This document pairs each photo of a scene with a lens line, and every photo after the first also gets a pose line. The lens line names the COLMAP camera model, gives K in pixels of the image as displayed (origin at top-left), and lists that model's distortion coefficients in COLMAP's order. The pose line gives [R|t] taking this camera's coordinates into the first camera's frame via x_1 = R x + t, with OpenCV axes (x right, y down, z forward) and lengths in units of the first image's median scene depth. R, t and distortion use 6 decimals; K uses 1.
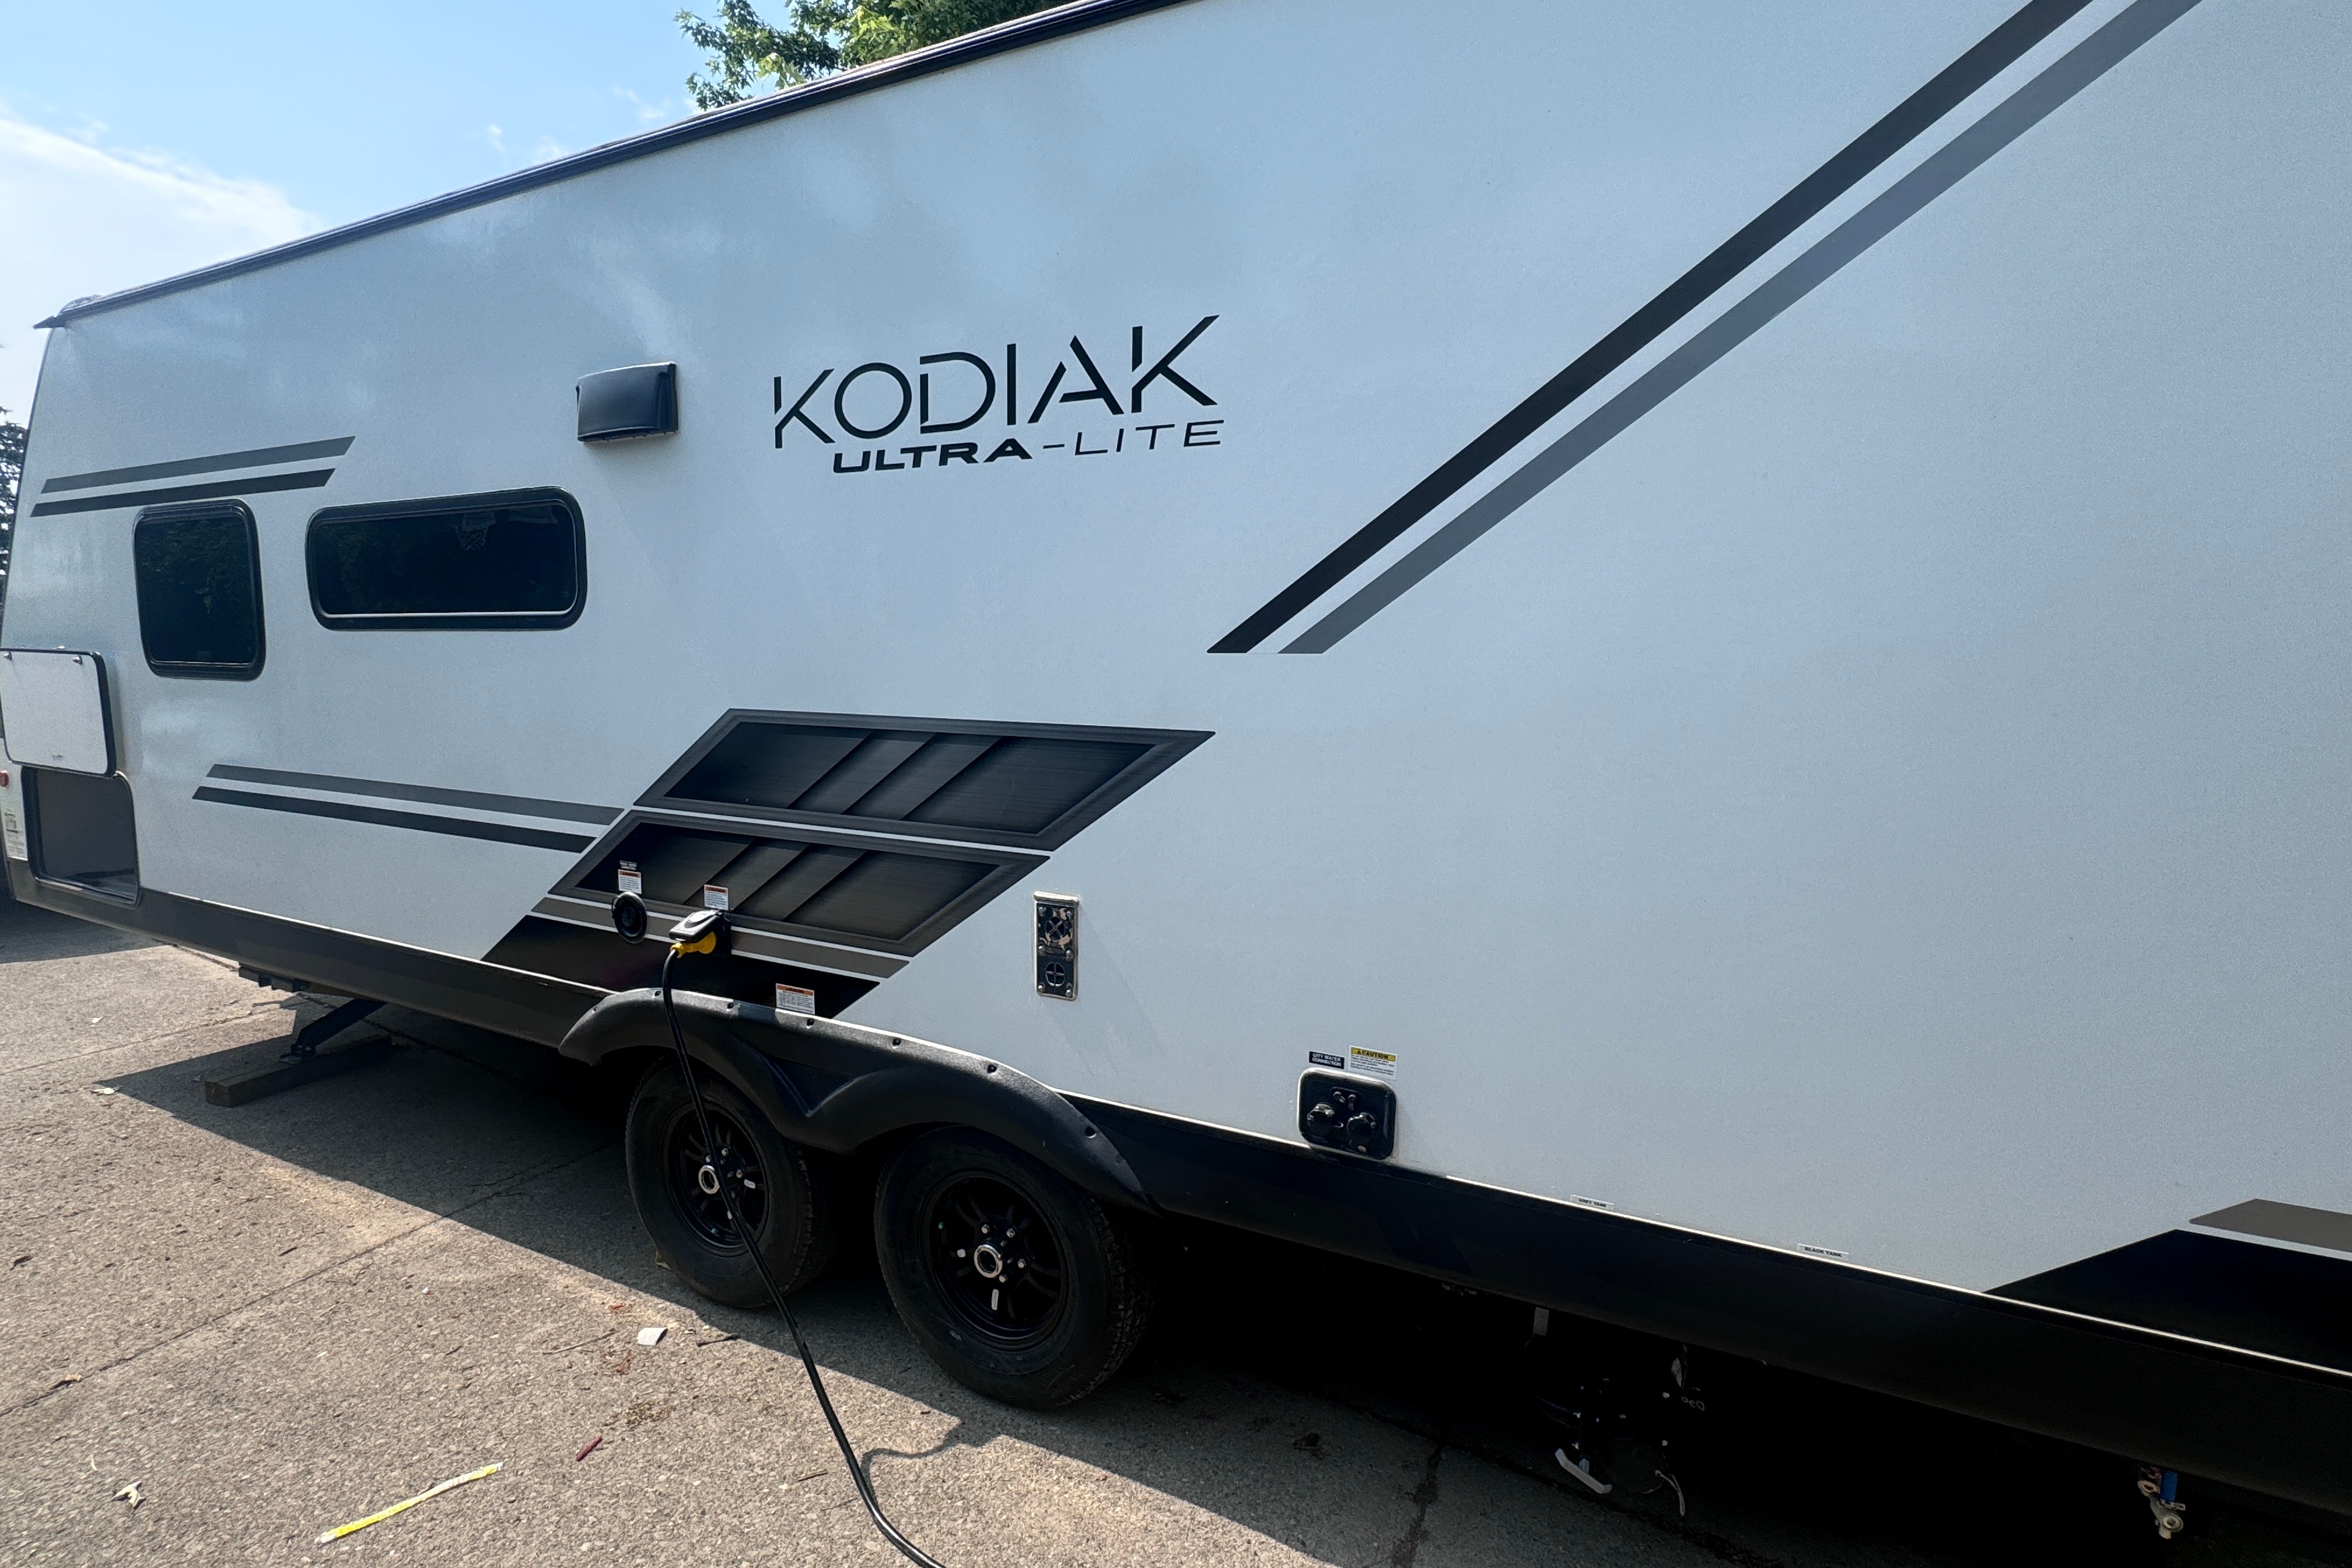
lens RADIAL K [[1177.0, 0, 1182.6], [0, 1177.0, 790.1], [0, 0, 1]] dist [0.002791, -0.000426]
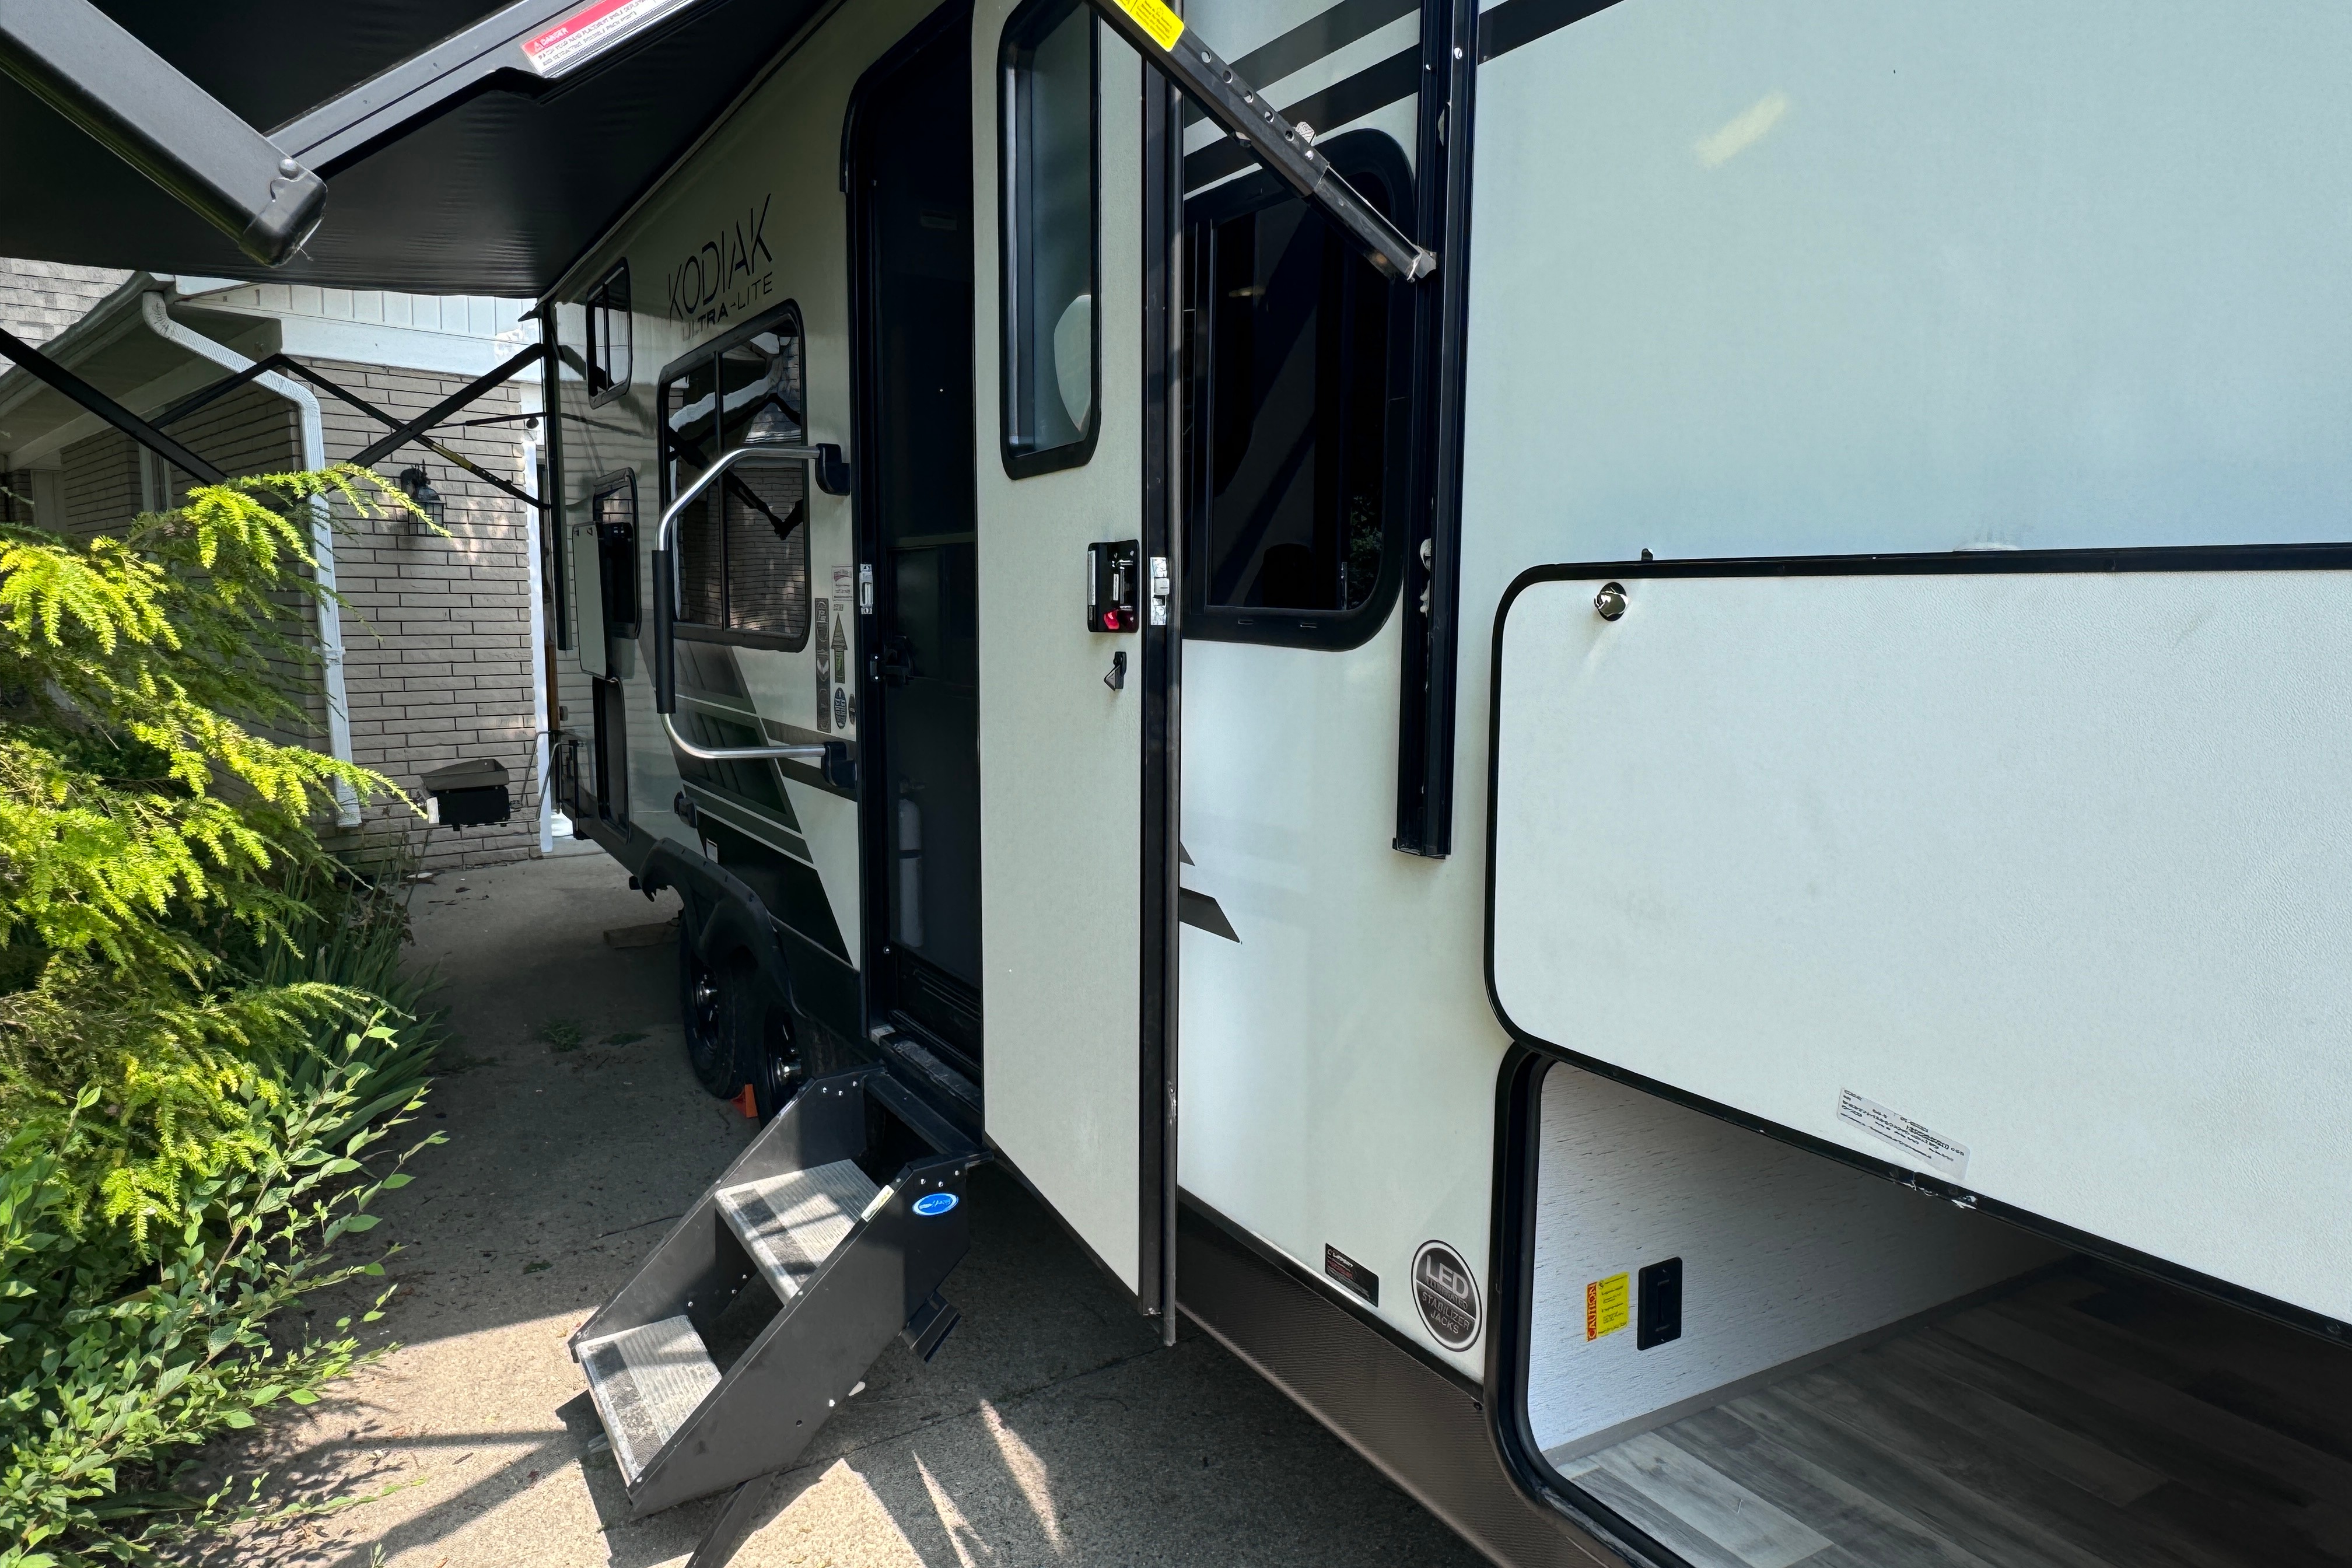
lens RADIAL K [[1515.0, 0, 1184.6], [0, 1515.0, 786.2], [0, 0, 1]] dist [-0.007644, 0.001537]
pose [[0.859046, 0.052375, -0.509211, 1.161906], [-0.044243, 0.998626, 0.028075, 0.175470], [0.509982, -0.001589, 0.860183, -0.215104]]
